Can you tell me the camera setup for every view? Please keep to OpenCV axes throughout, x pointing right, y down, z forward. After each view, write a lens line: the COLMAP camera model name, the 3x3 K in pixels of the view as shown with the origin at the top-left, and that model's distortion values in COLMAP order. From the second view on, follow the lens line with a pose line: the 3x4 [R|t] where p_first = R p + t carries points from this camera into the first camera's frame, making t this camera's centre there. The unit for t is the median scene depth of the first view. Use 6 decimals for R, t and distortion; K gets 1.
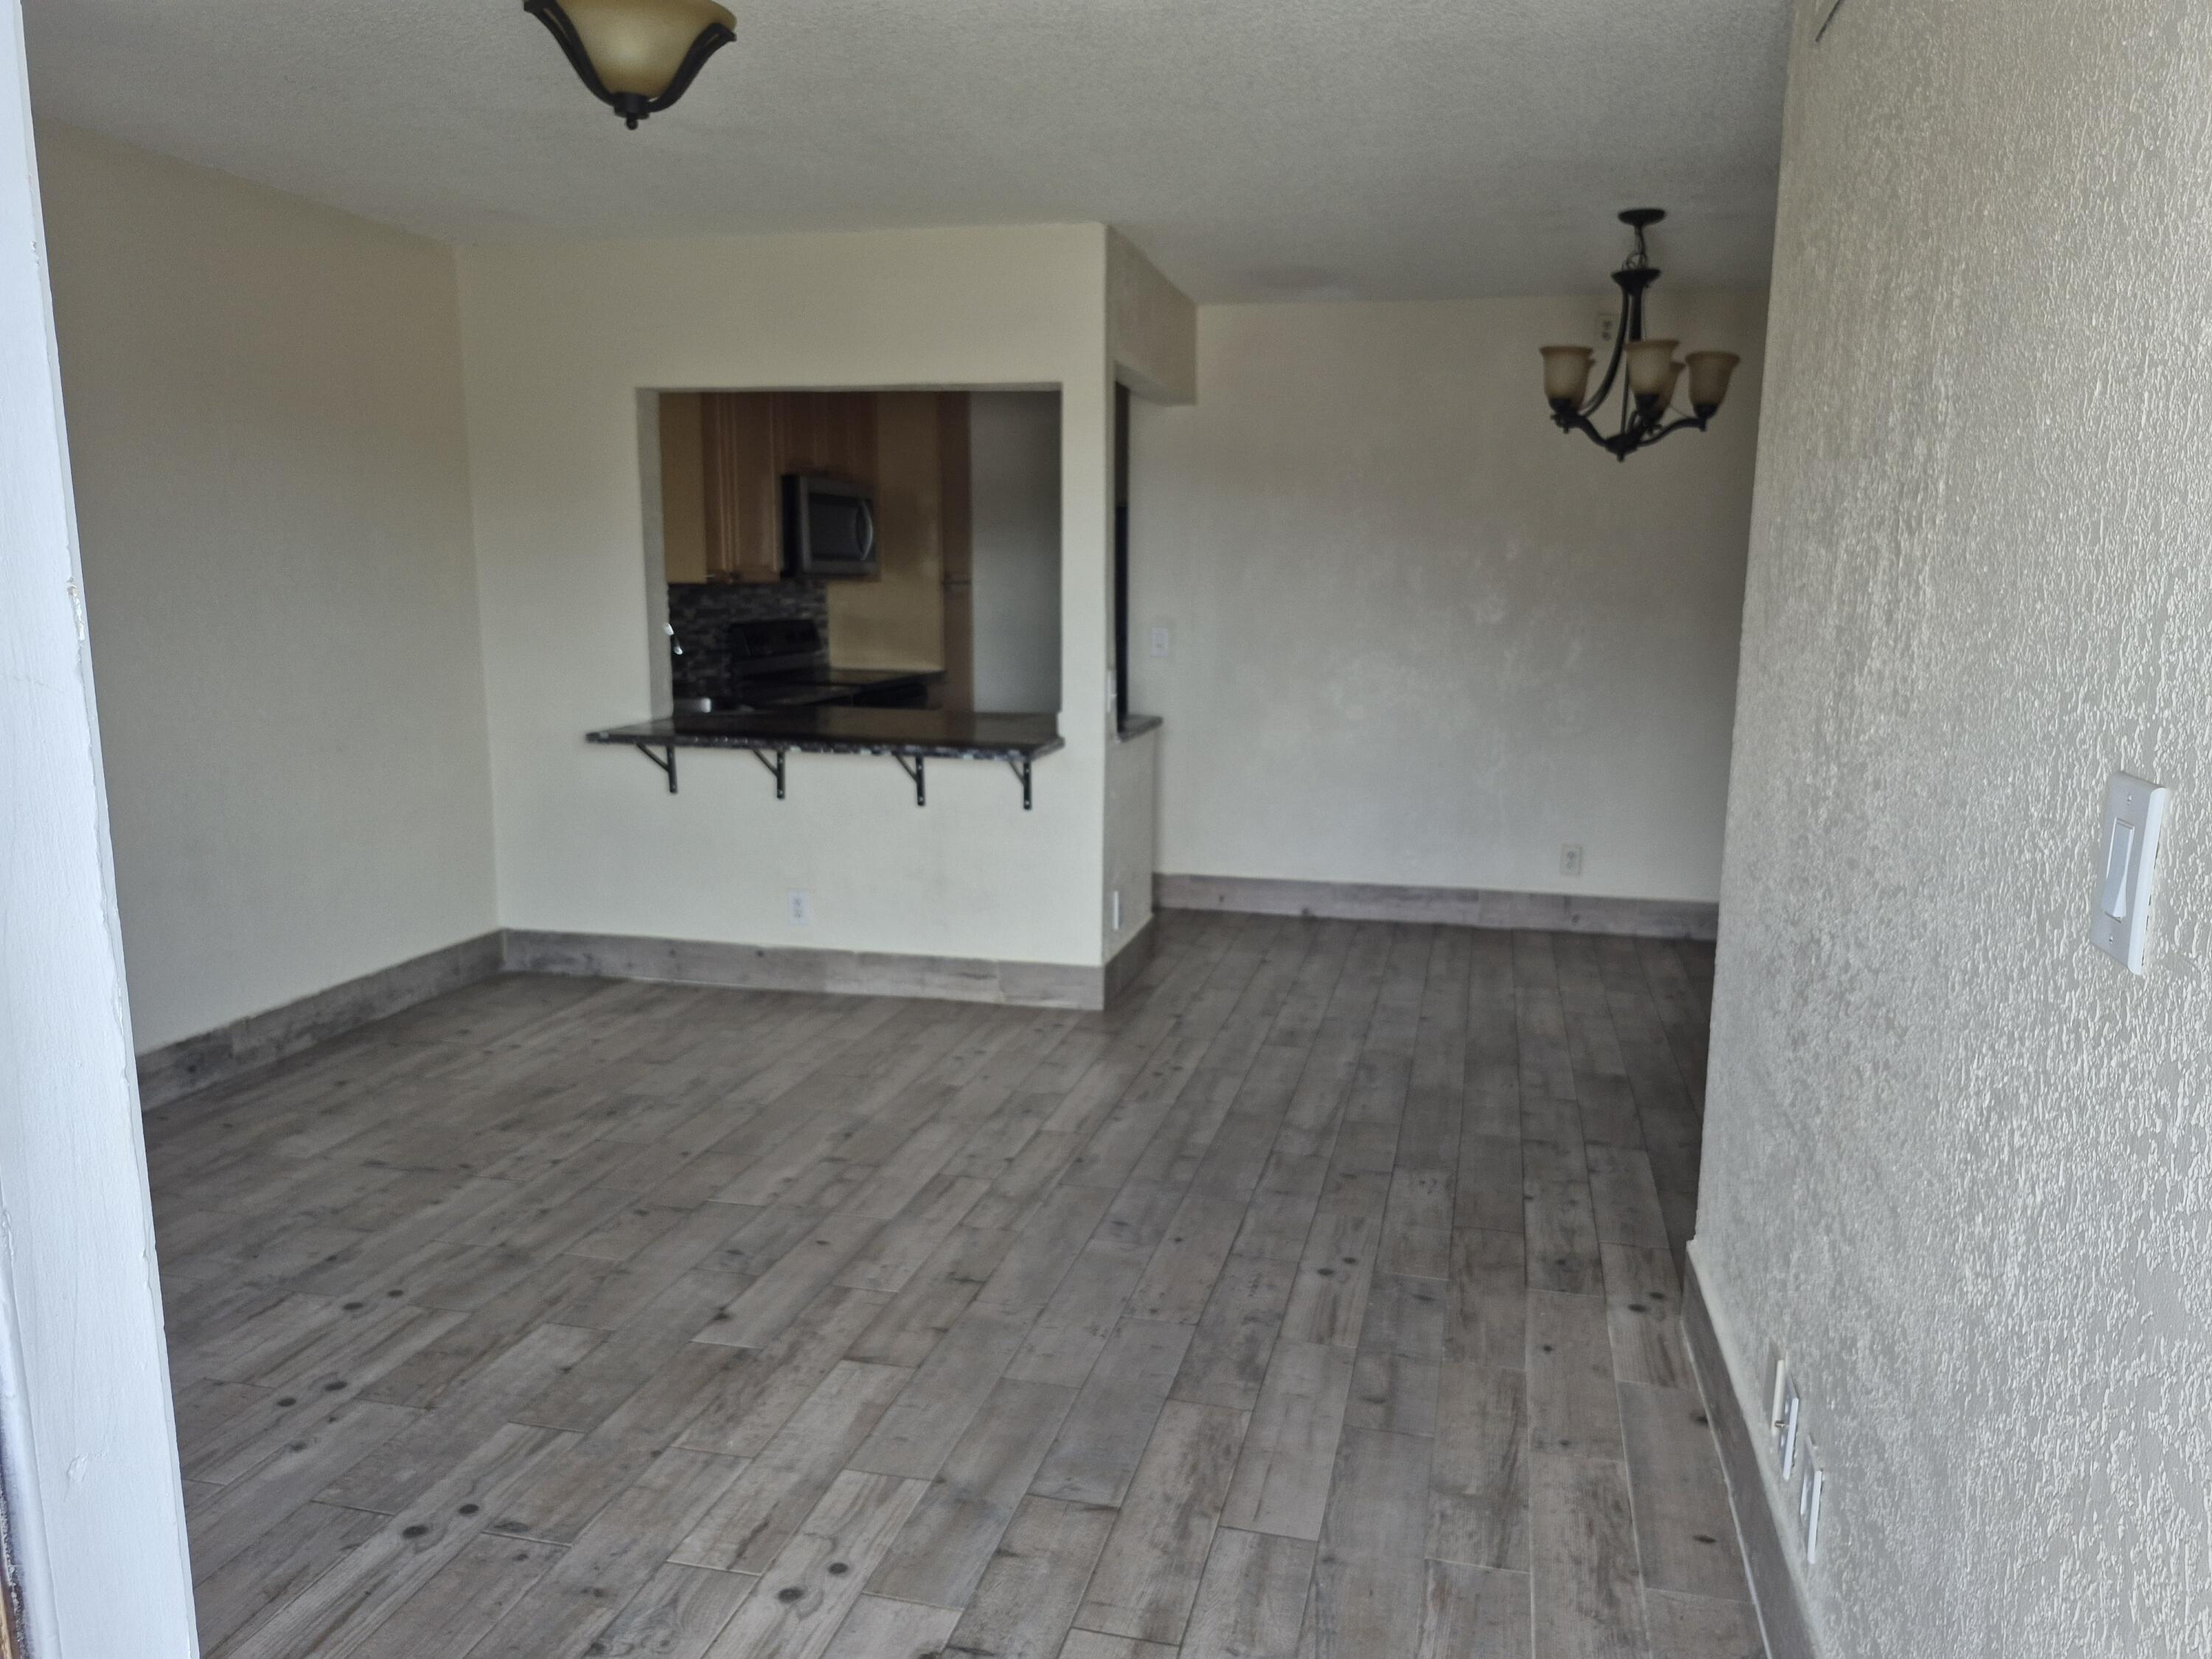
lens RADIAL K [[1519.2, 0, 1132.6], [0, 1519.2, 834.6], [0, 0, 1]] dist [0.106624, -0.126709]
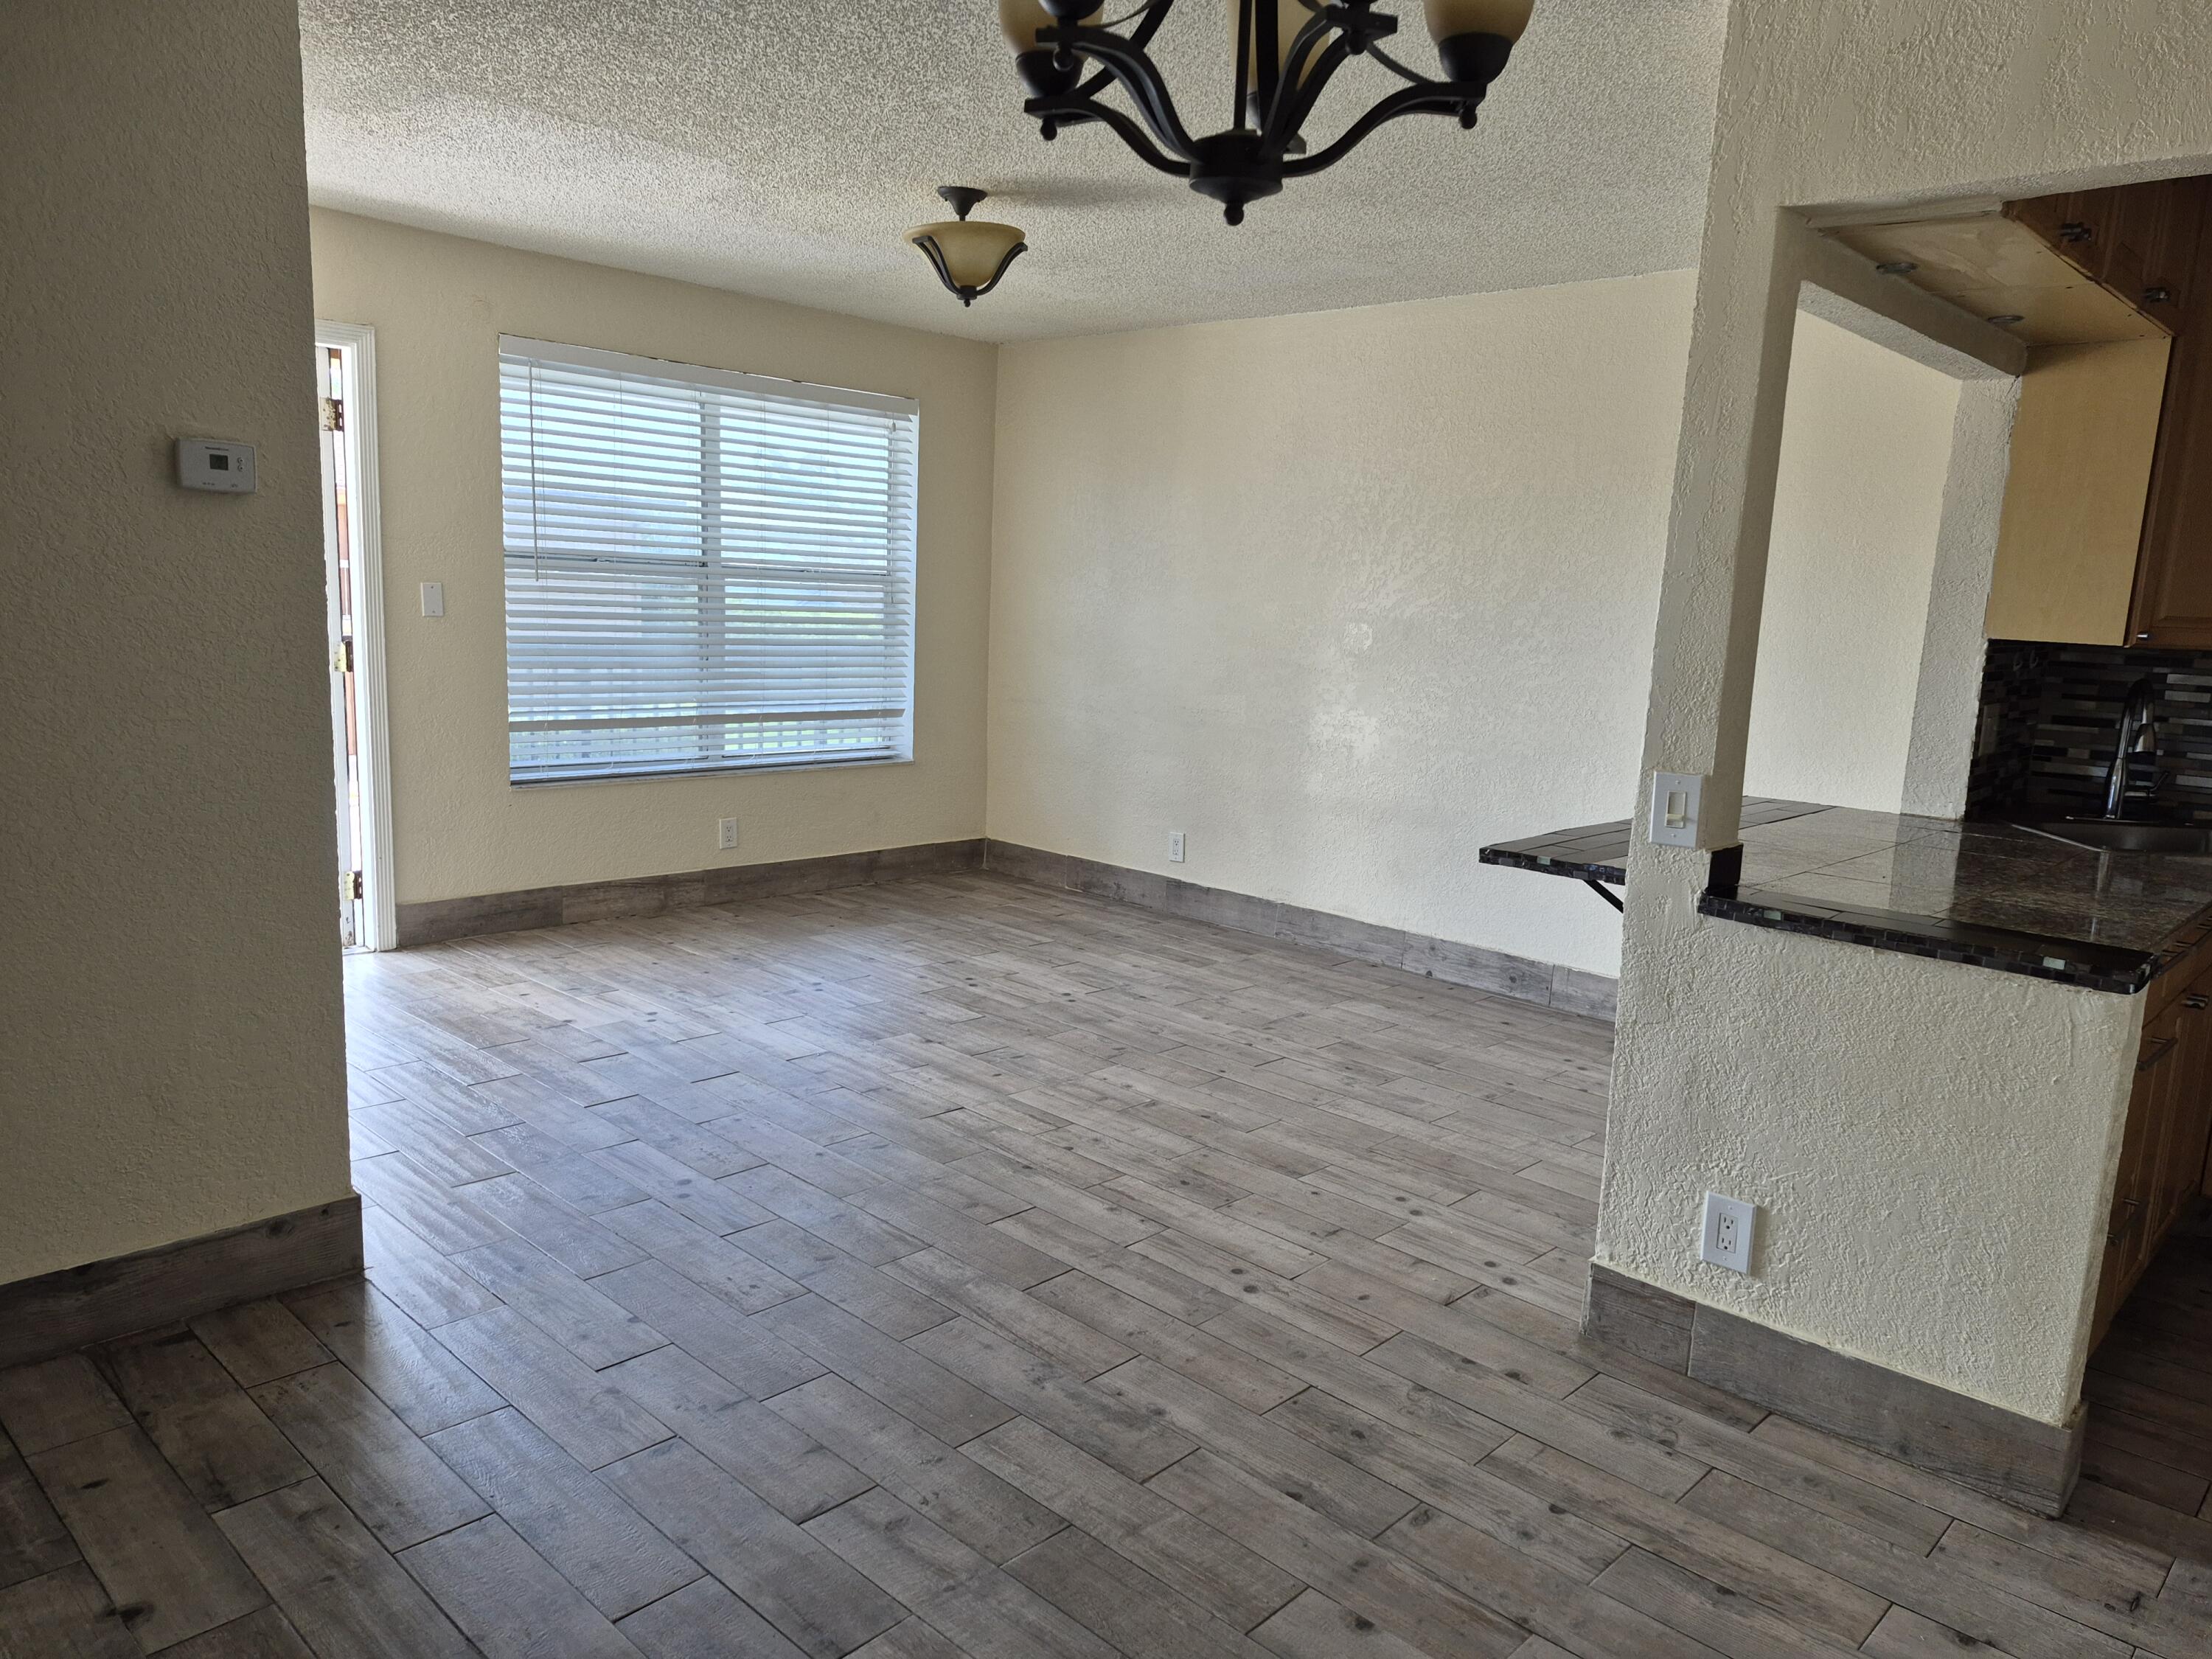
lens RADIAL K [[1519.2, 0, 1132.6], [0, 1519.2, 834.6], [0, 0, 1]] dist [0.106624, -0.126709]
pose [[-0.485538, 0.111345, -0.867096, 0.794716], [-0.202380, 0.950596, 0.235392, -0.246604], [0.850468, 0.289774, -0.439017, 1.485527]]
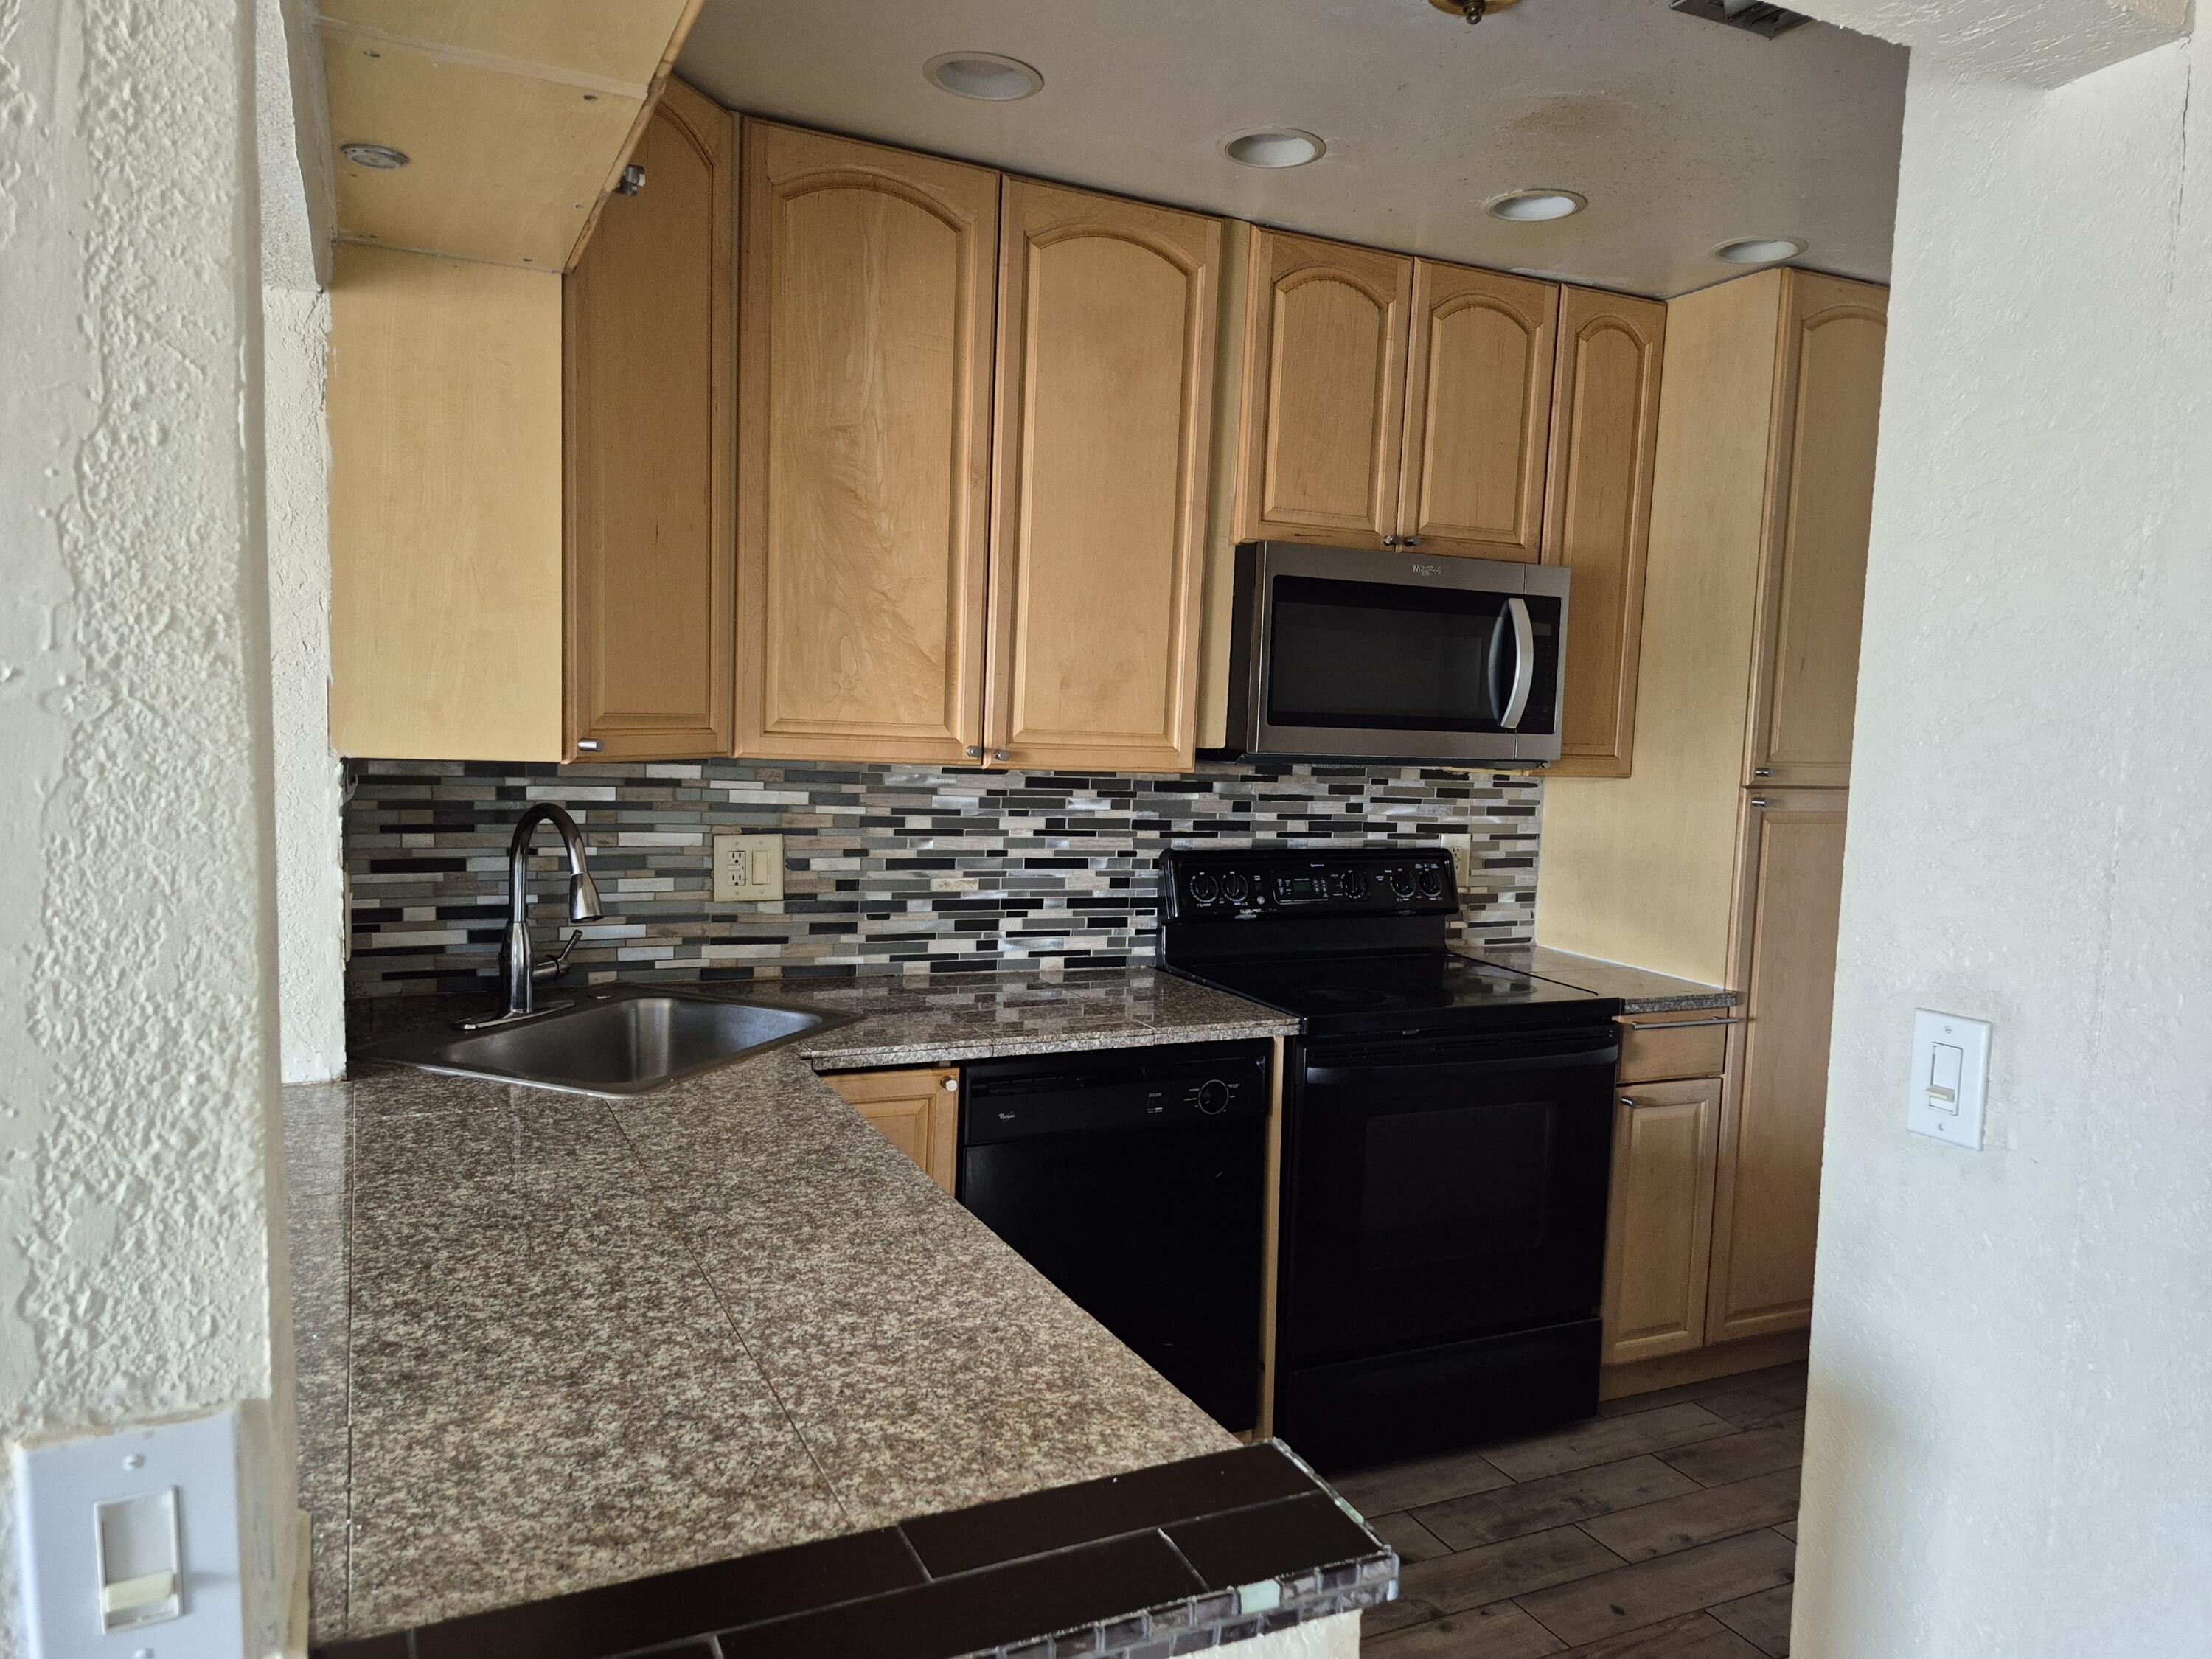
lens RADIAL K [[1519.2, 0, 1132.6], [0, 1519.2, 834.6], [0, 0, 1]] dist [0.106624, -0.126709]
pose [[0.637091, 0.073291, -0.767296, 0.208572], [-0.160005, 0.986360, -0.038638, -0.238702], [0.753998, 0.147387, 0.640128, 1.325689]]
